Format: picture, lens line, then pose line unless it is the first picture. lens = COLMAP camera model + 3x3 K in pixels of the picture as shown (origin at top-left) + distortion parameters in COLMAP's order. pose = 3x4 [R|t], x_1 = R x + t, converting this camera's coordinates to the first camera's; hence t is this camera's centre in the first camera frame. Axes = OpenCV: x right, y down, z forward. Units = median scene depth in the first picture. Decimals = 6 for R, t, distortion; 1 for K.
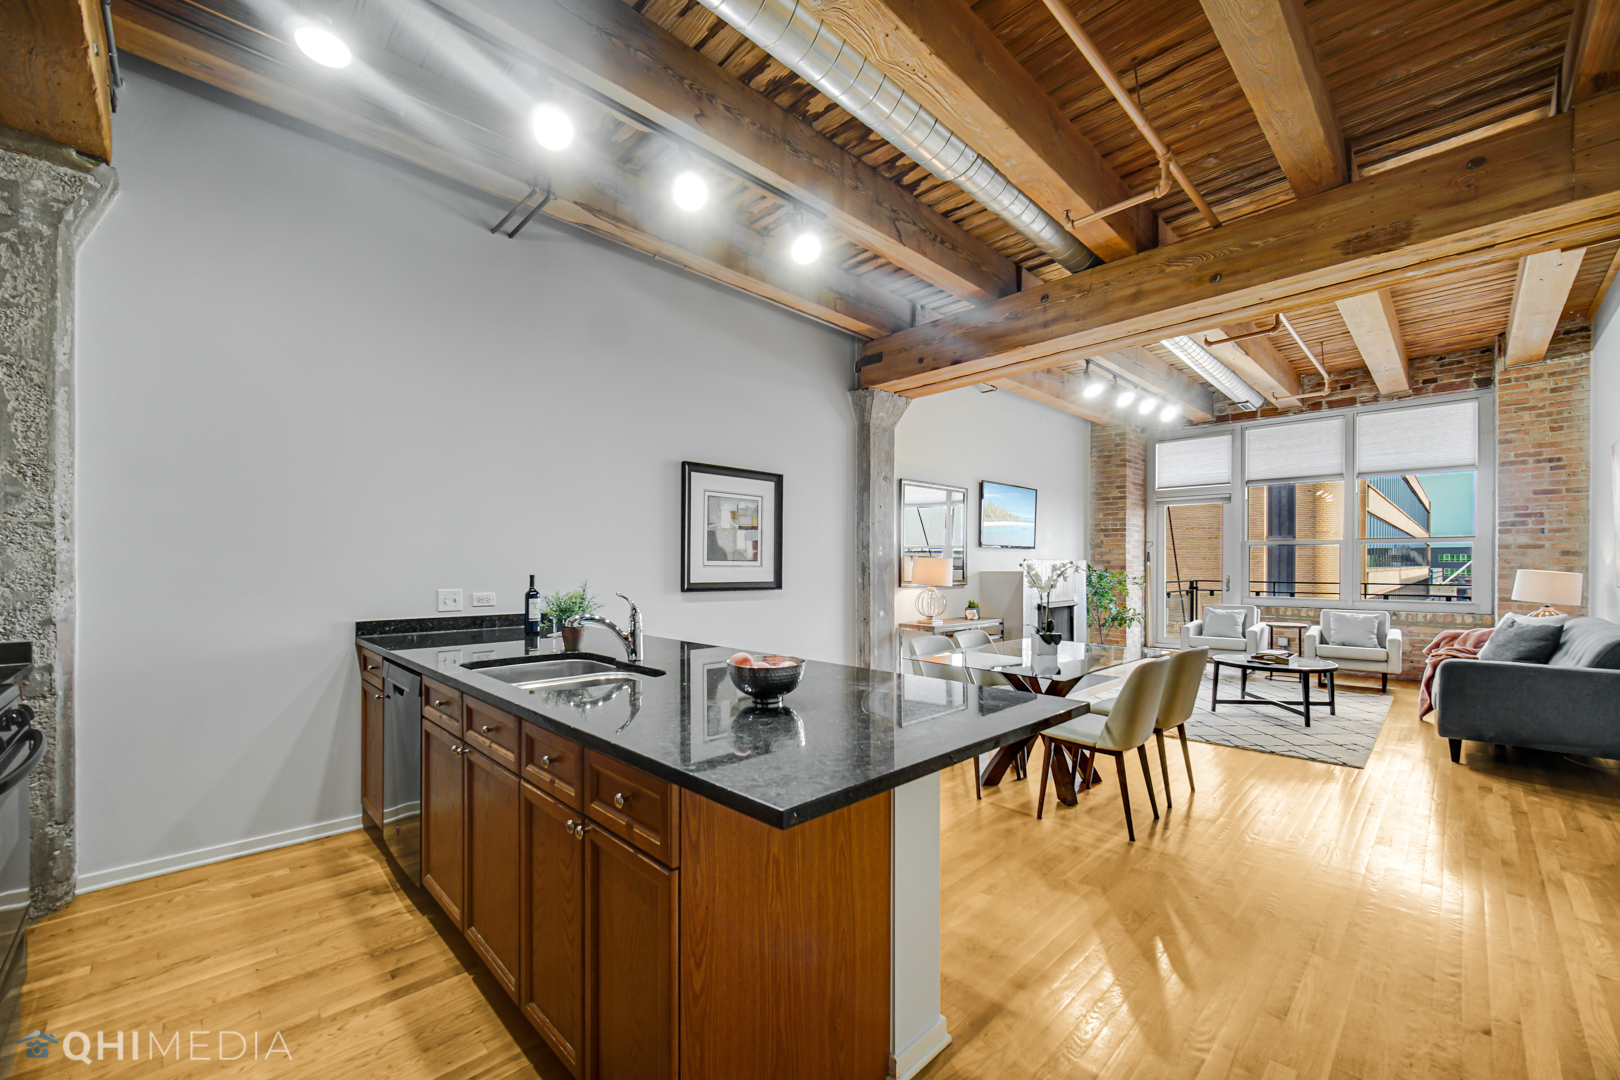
lens RADIAL K [[647.0, 0, 804.8], [0, 647.0, 567.3], [0, 0, 1]] dist [-0.003448, 0.000142]
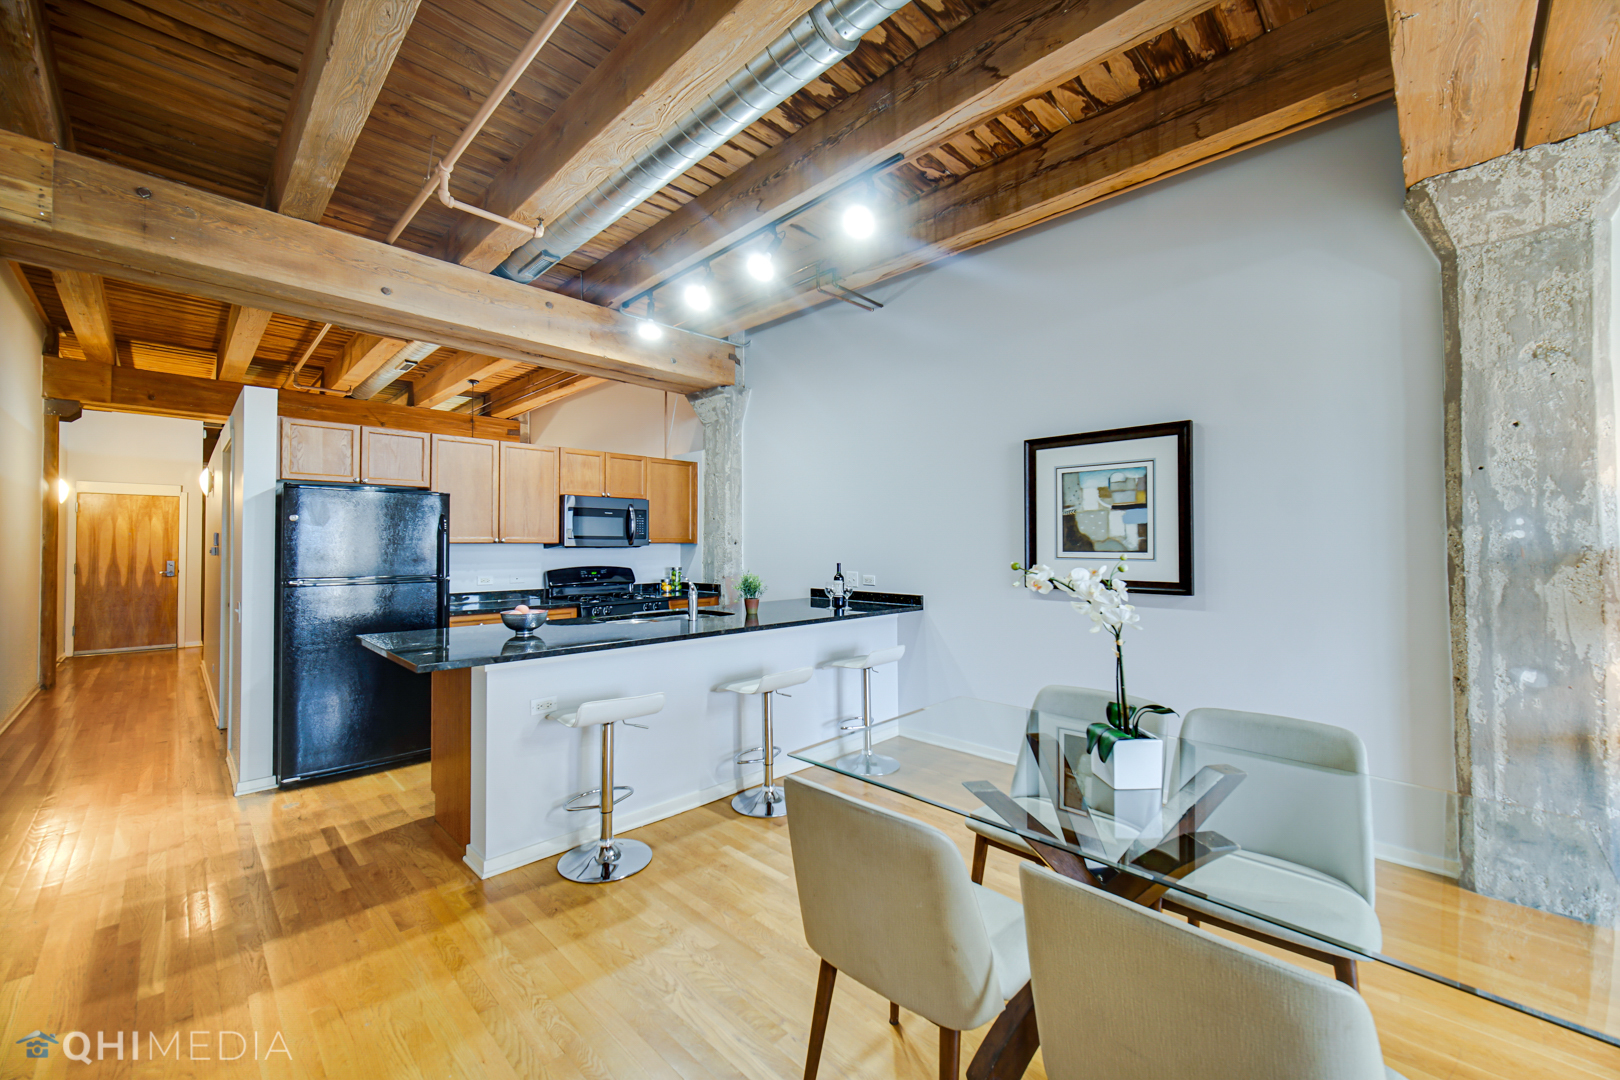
lens RADIAL K [[647.0, 0, 813.3], [0, 647.0, 533.6], [0, 0, 1]] dist [-0.003448, 0.000142]
pose [[0.013054, -0.022143, -0.999670, 0.634330], [-0.001585, 0.999753, -0.022166, -0.013863], [0.999914, 0.001874, 0.013016, 0.629794]]
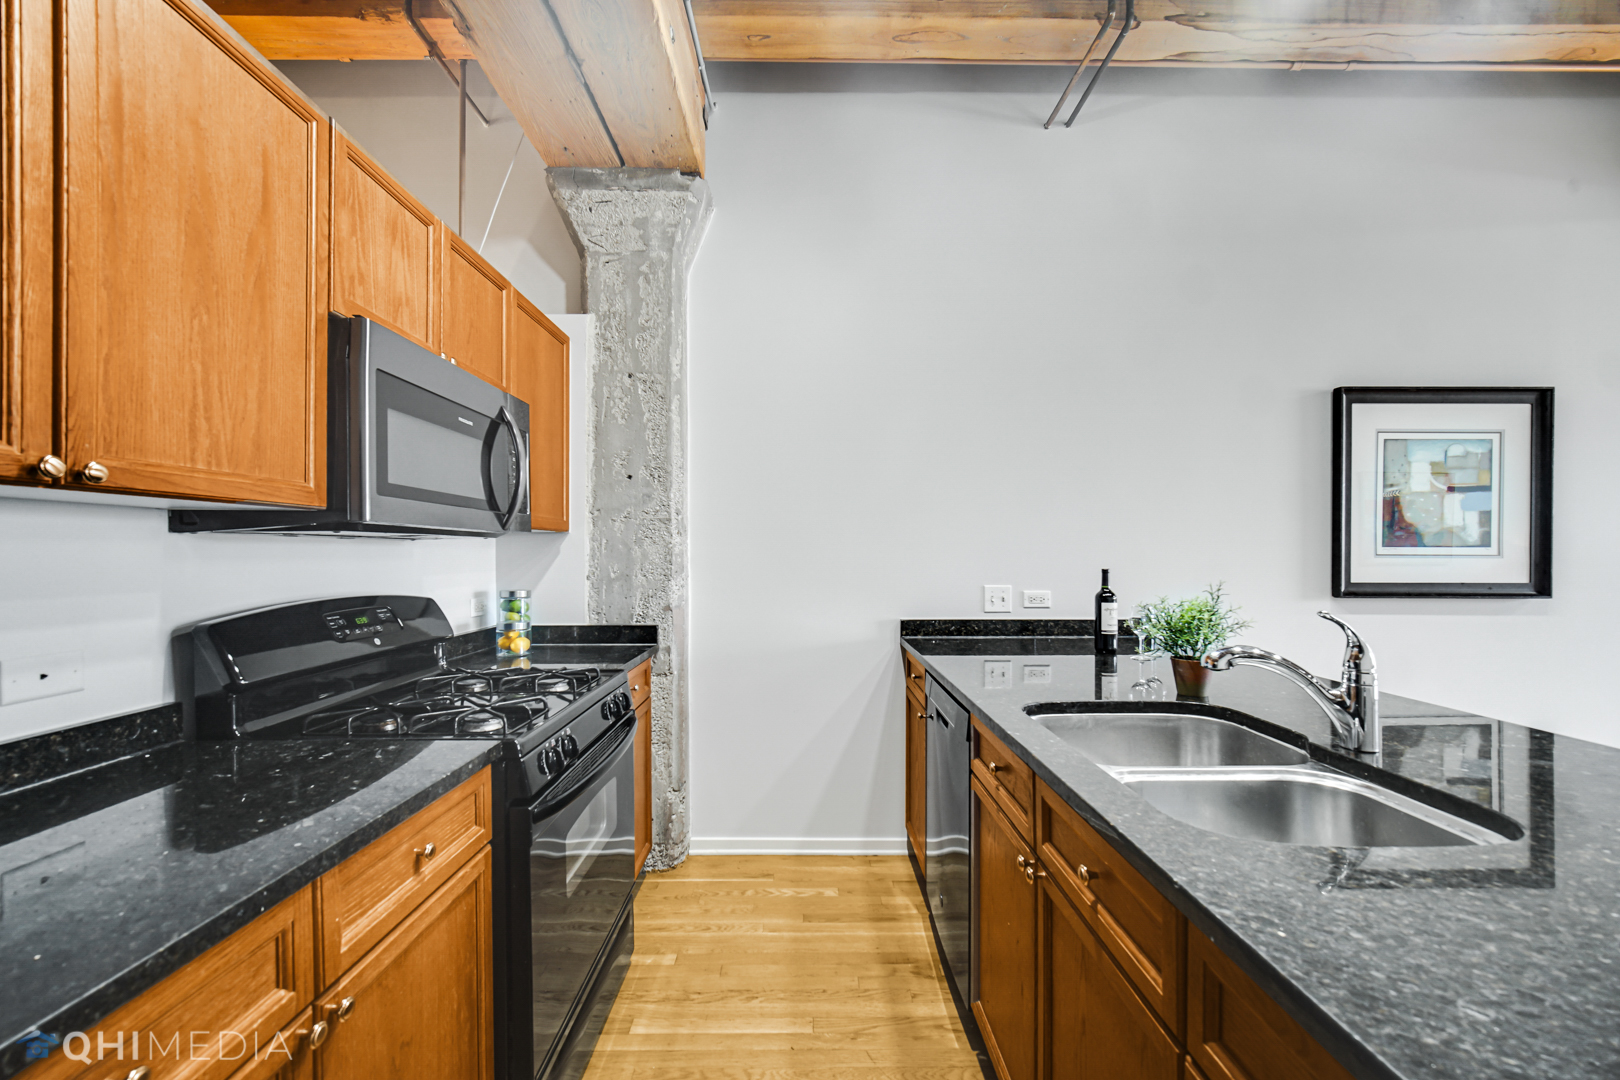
lens RADIAL K [[647.0, 0, 804.4], [0, 647.0, 555.2], [0, 0, 1]] dist [-0.003448, 0.000142]
pose [[0.715631, -0.003090, -0.698471, -0.109879], [0.001509, 0.999995, -0.002877, -0.001513], [0.698477, 0.001005, 0.715632, 0.176998]]
